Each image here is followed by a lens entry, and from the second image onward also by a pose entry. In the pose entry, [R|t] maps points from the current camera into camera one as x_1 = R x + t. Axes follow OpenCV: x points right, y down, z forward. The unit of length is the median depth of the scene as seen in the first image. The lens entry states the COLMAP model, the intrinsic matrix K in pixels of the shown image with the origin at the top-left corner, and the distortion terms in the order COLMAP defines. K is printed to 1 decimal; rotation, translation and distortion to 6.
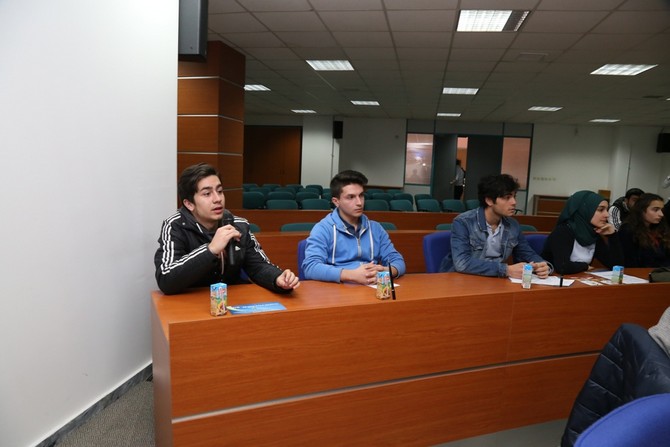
lens RADIAL K [[525.3, 0, 333.3], [0, 525.3, 226.1], [0, 0, 1]] dist [-0.078152, 0.159652]
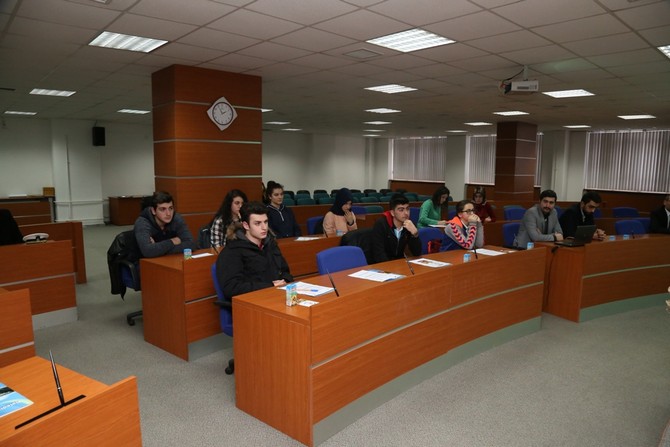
lens RADIAL K [[525.3, 0, 333.3], [0, 525.3, 226.1], [0, 0, 1]] dist [-0.078152, 0.159652]
pose [[0.694314, -0.139025, 0.706116, 0.879897], [0.124825, 0.989556, 0.072092, -0.011236], [-0.708765, 0.038086, 0.704416, -0.129026]]
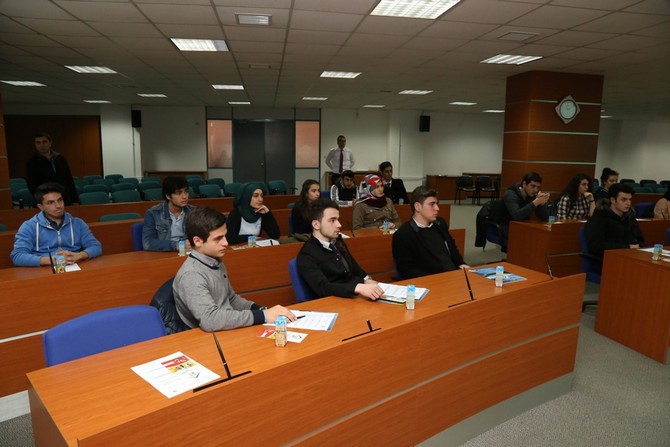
lens RADIAL K [[525.3, 0, 333.3], [0, 525.3, 226.1], [0, 0, 1]] dist [-0.078152, 0.159652]
pose [[0.956306, -0.077823, 0.281821, 0.311741], [0.064890, 0.996378, 0.054951, -0.016858], [-0.285077, -0.034263, 0.957892, -0.429148]]
